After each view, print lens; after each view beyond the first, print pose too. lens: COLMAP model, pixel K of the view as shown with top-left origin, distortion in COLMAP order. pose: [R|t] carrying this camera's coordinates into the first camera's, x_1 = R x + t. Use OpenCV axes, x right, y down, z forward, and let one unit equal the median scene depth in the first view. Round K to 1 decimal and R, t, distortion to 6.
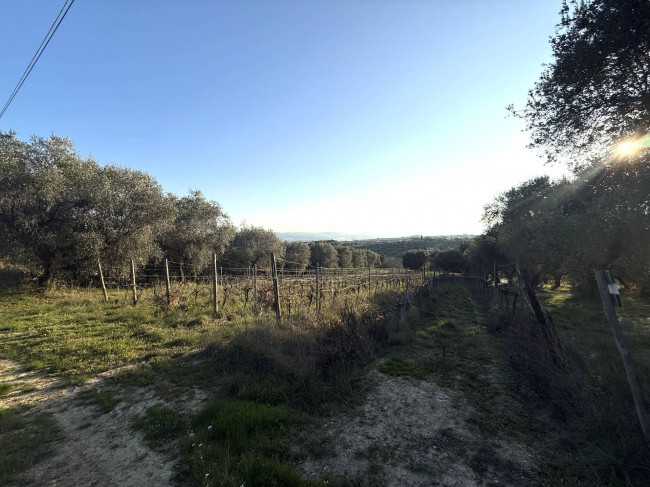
lens RADIAL K [[262.1, 0, 325.0], [0, 262.1, 243.7], [0, 0, 1]] dist [0.000345, 0.000028]
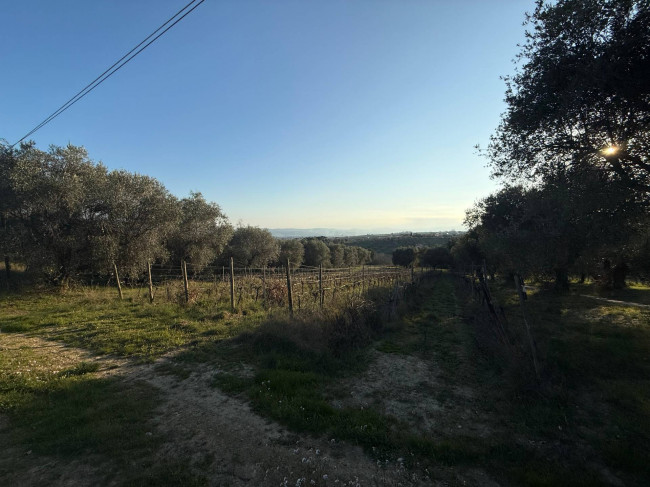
lens RADIAL K [[262.1, 0, 326.5], [0, 262.1, 244.0], [0, 0, 1]] dist [0.000345, 0.000028]
pose [[0.999127, -0.000030, 0.041779, -0.060071], [-0.000608, 0.999884, 0.015243, -0.041568], [-0.041775, -0.015255, 0.999011, -0.181955]]
